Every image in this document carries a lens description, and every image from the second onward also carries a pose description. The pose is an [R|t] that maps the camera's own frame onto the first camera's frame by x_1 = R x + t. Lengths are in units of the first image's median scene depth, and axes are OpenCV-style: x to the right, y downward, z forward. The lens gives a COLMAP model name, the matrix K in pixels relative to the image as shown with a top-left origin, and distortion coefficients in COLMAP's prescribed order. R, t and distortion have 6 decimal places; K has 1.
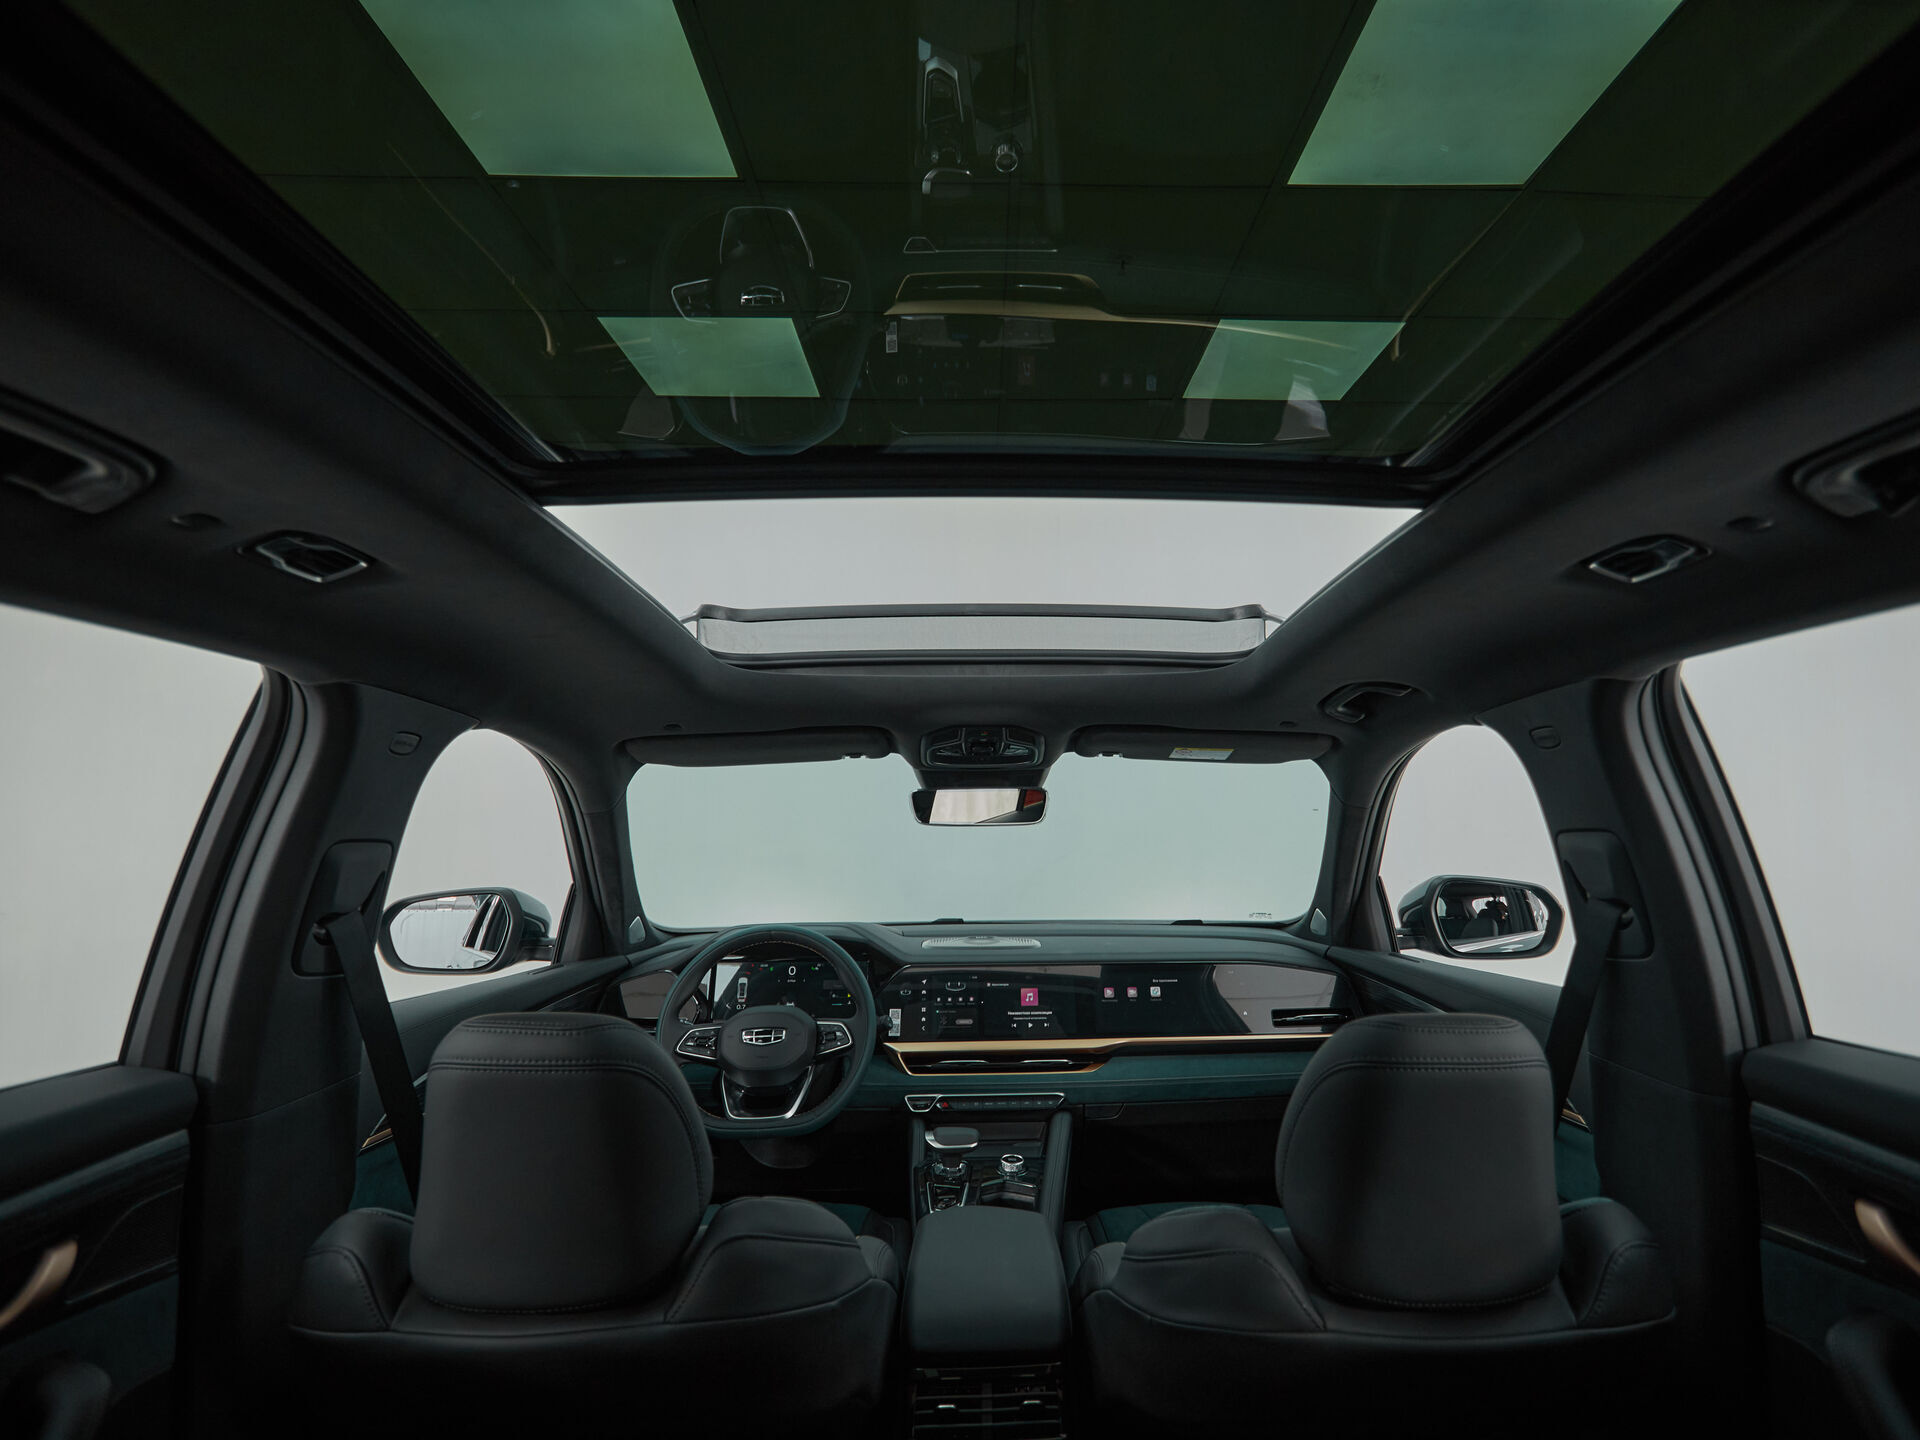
lens RADIAL K [[1089.0, 0, 1012.6], [0, 1089.0, 711.0], [0, 0, 1]] dist [-0.003581, -0.003597]
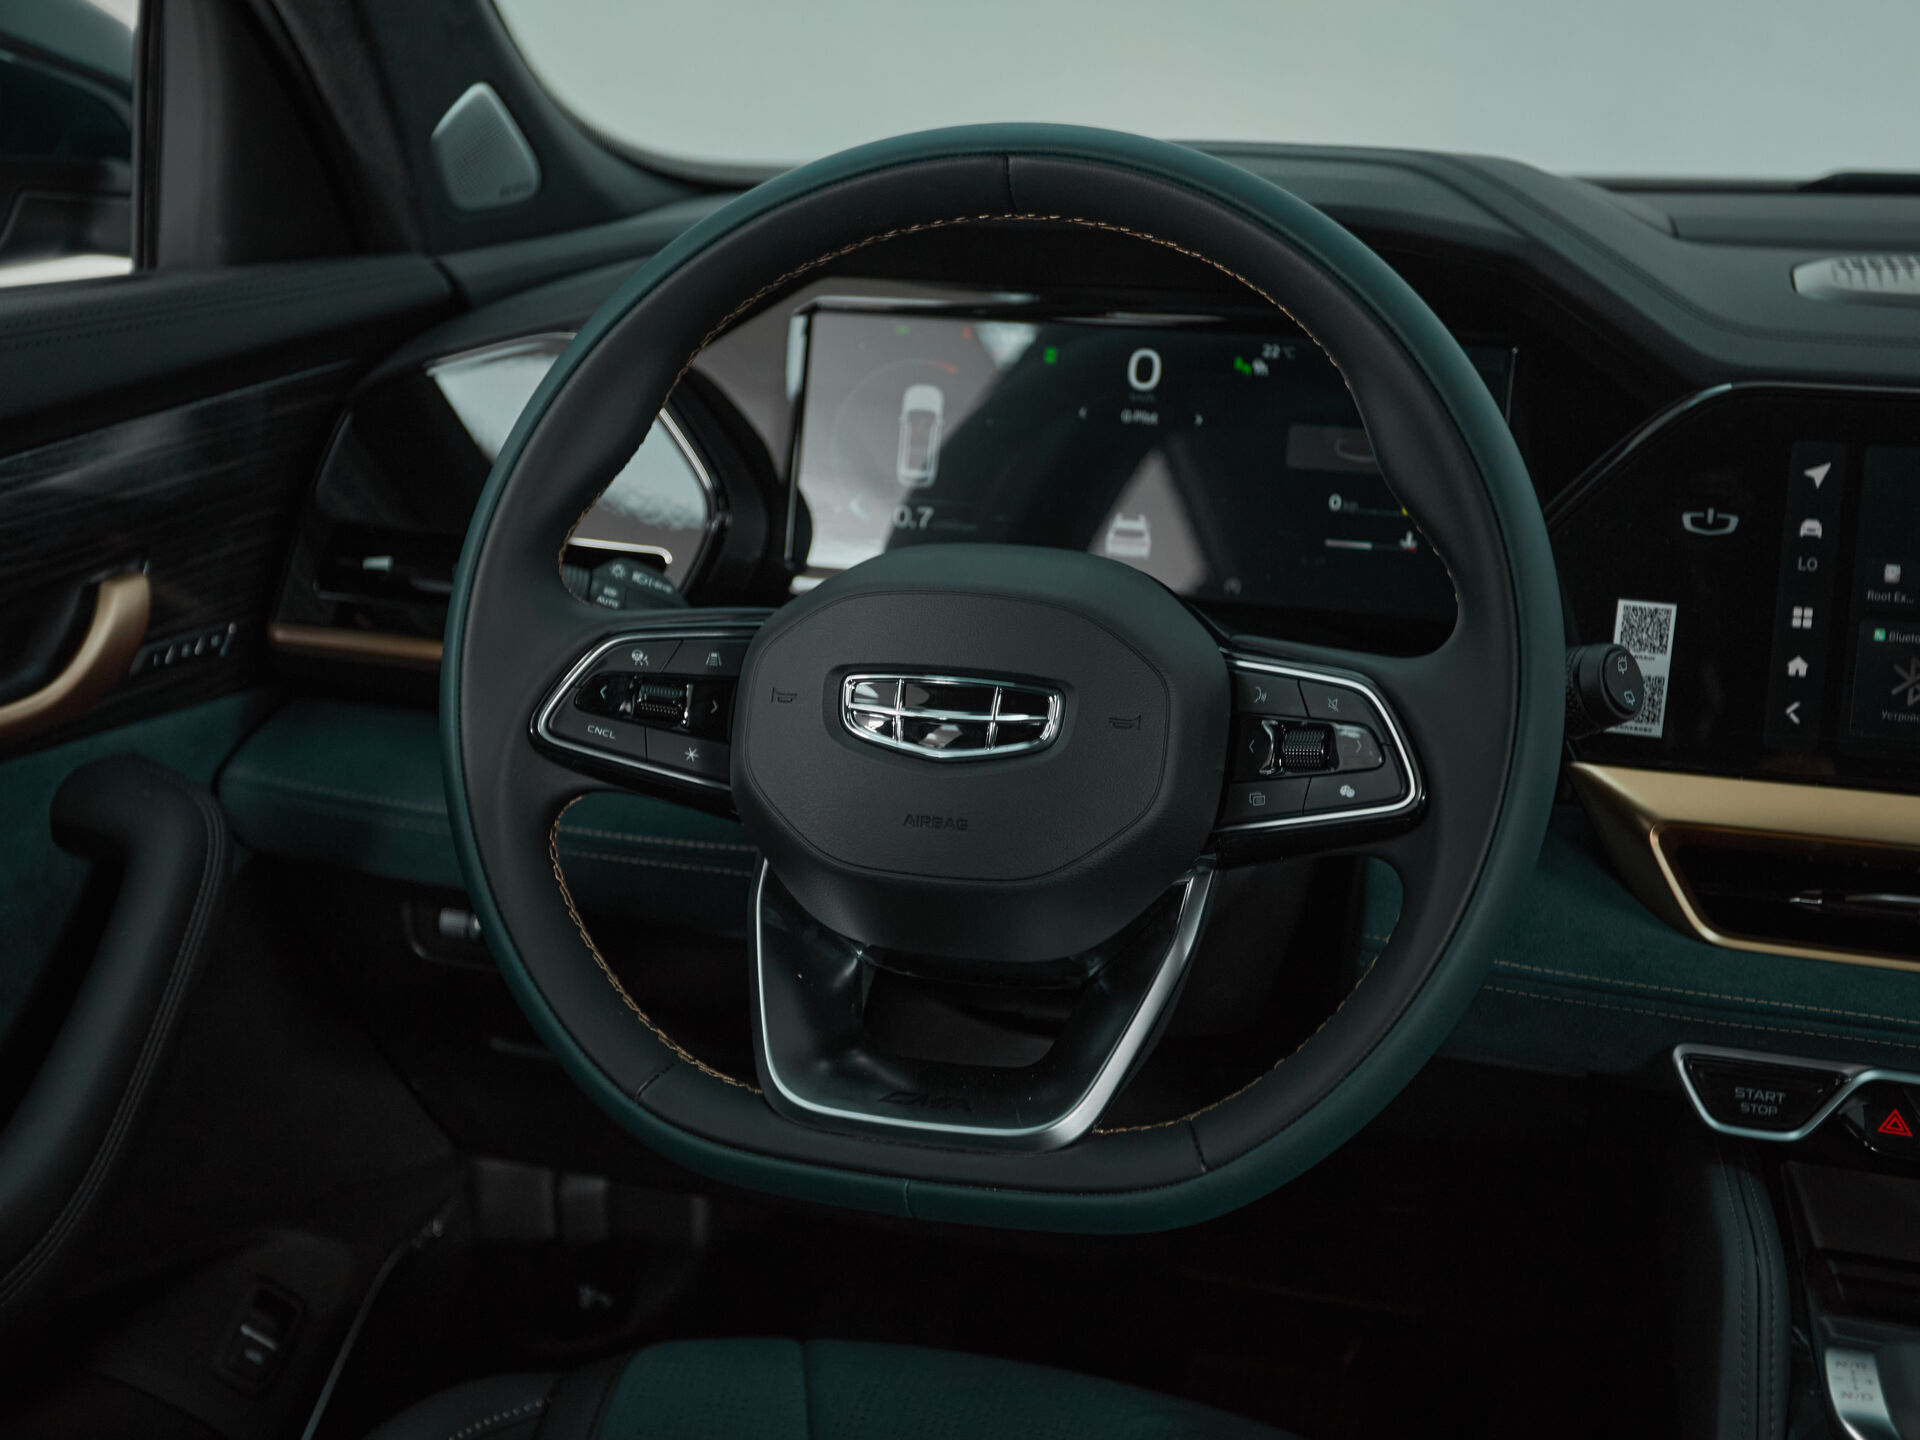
lens RADIAL K [[2271.5, 0, 960.0], [0, 2271.5, 720.0], [0, 0, 1]] dist [0.033502, 0.025805]
pose [[0.946770, 0.113922, -0.301079, -0.099279], [0.010415, 0.923956, 0.382357, 0.136828], [0.321742, -0.365140, 0.873587, 0.598704]]
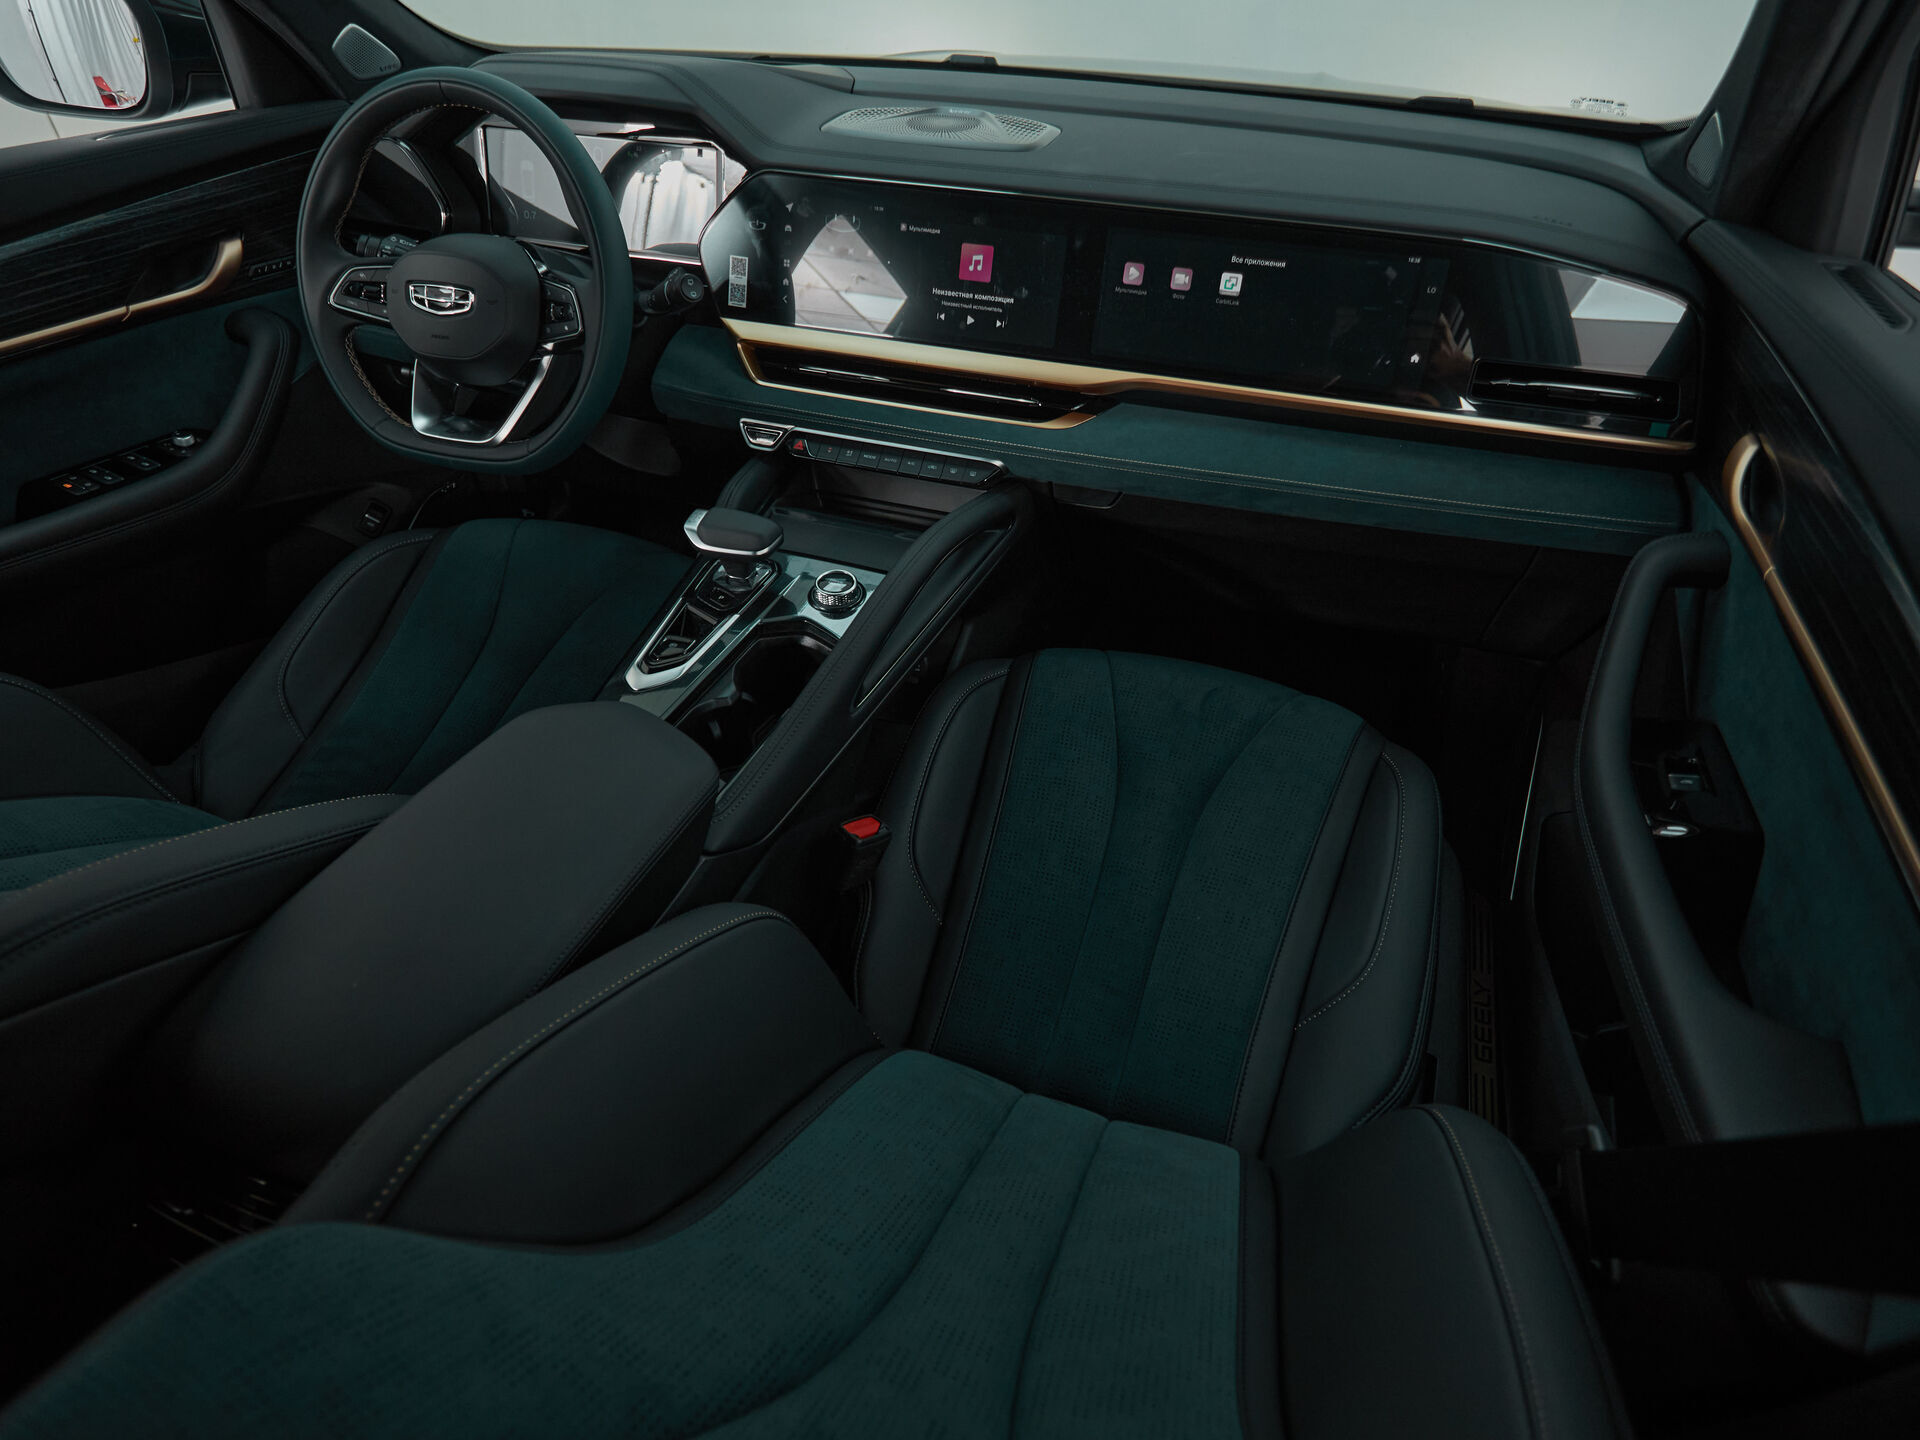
lens RADIAL K [[1089.0, 0, 1012.6], [0, 1089.0, 711.0], [0, 0, 1]] dist [-0.003581, -0.003597]
pose [[0.928170, 0.246132, -0.279139, 0.225695], [0.019772, 0.716387, 0.697423, 0.062333], [0.371630, -0.652846, 0.660063, 0.549366]]
